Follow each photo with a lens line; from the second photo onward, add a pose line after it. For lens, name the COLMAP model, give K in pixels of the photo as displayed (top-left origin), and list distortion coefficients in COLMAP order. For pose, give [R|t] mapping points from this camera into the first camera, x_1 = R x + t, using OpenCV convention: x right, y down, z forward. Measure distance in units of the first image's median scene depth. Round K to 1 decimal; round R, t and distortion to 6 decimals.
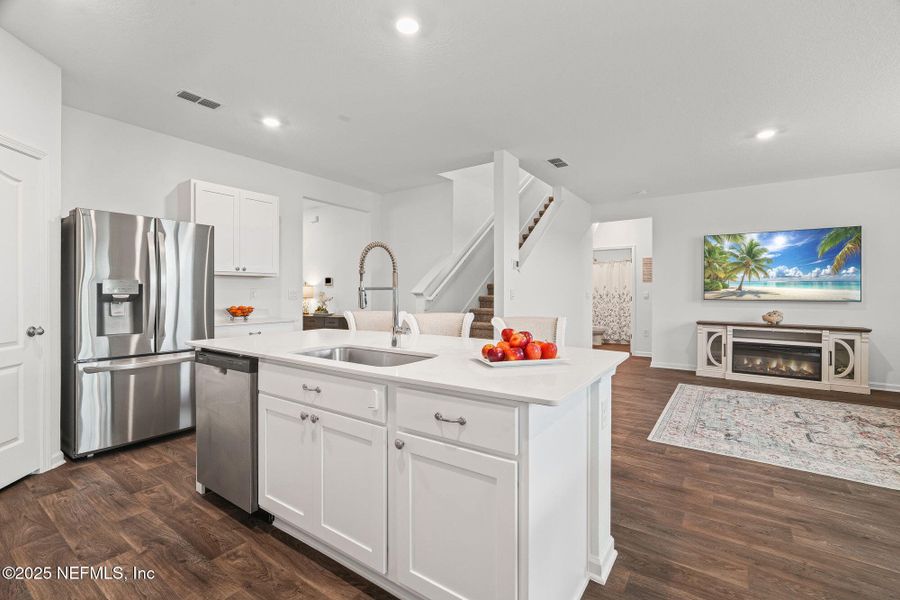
lens RADIAL K [[400.6, 0, 462.4], [0, 400.6, 286.9], [0, 0, 1]] dist [0.012460, 0.000659]
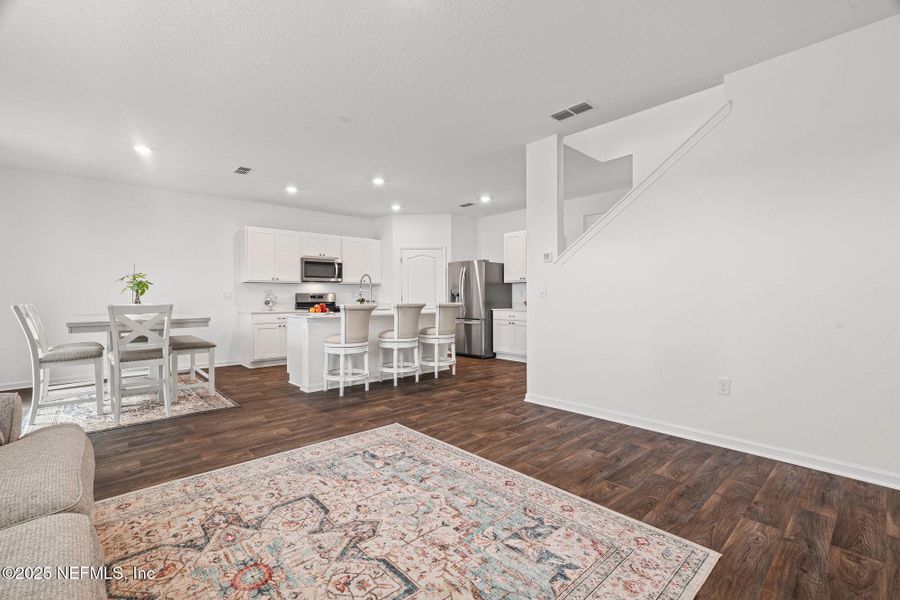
lens RADIAL K [[401.3, 0, 449.4], [0, 401.3, 294.3], [0, 0, 1]] dist [-0.009916, 0.004836]
pose [[-0.248514, -0.006730, -0.968605, 0.897589], [0.016968, 0.999792, -0.011301, 0.027779], [0.968480, -0.019244, -0.248348, 0.859265]]
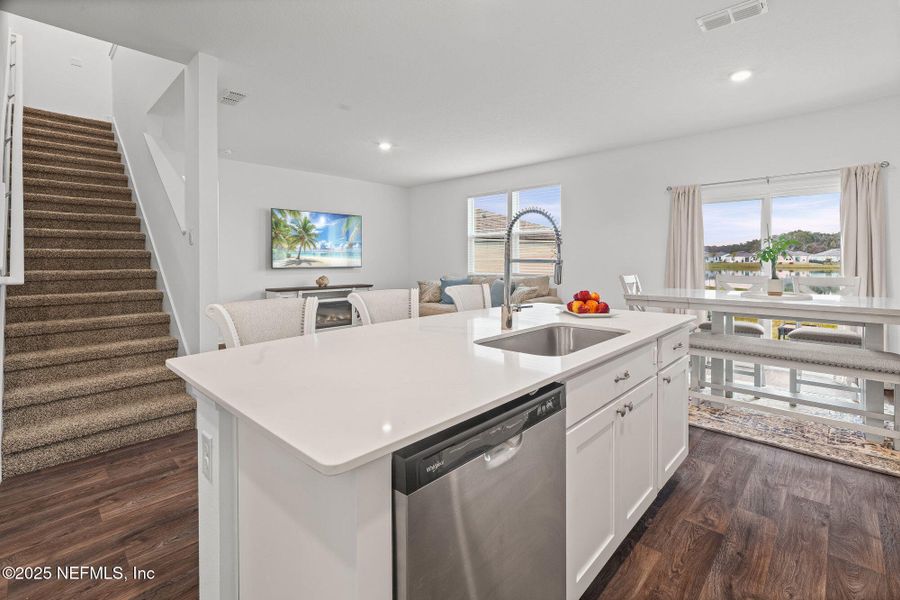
lens RADIAL K [[401.3, 0, 449.0], [0, 401.3, 276.7], [0, 0, 1]] dist [-0.009916, 0.004836]
pose [[0.170435, -0.041962, 0.984475, -0.411206], [-0.010386, 0.998961, 0.044377, 0.002698], [-0.985314, -0.017788, 0.169822, 0.404368]]
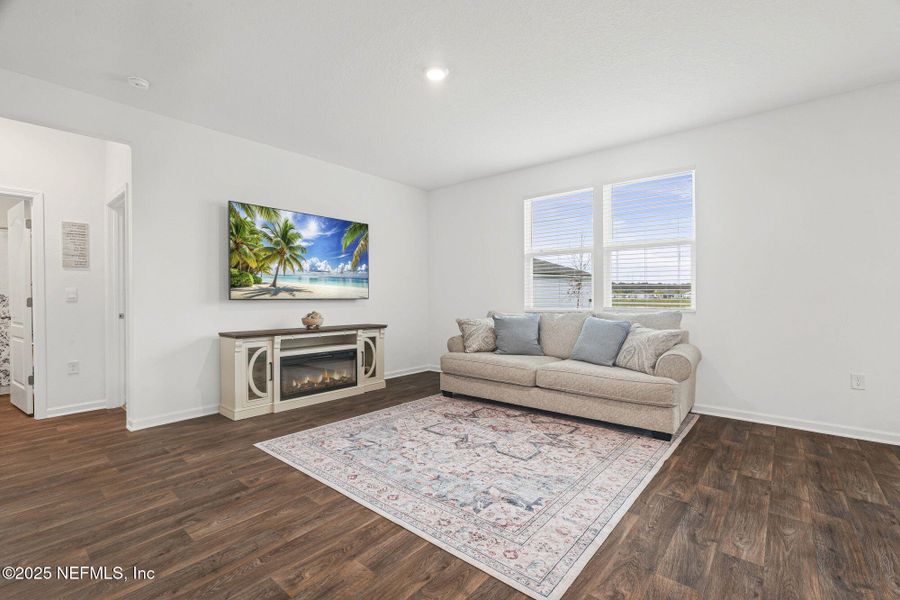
lens RADIAL K [[401.3, 0, 449.4], [0, 401.3, 301.5], [0, 0, 1]] dist [-0.009916, 0.004836]
pose [[0.124583, -0.017523, 0.992054, 0.007157], [-0.008449, 0.999789, 0.018721, 0.021270], [-0.992173, -0.010714, 0.124409, 0.643140]]
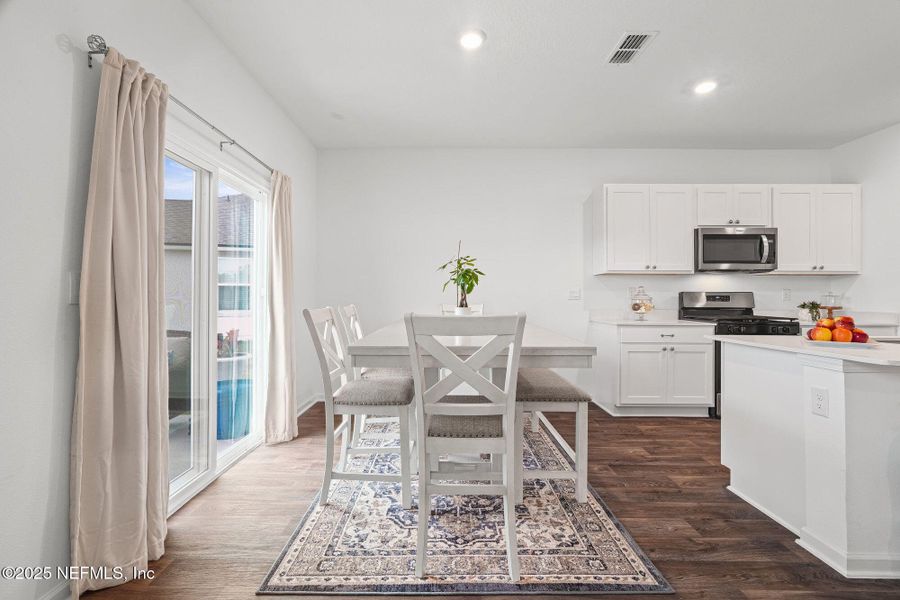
lens RADIAL K [[401.3, 0, 440.9], [0, 401.3, 292.5], [0, 0, 1]] dist [-0.009916, 0.004836]
pose [[-0.836512, -0.011937, -0.547819, 0.554506], [0.000263, 0.999754, -0.022186, 0.019437], [0.547949, -0.018703, -0.836303, 0.431447]]
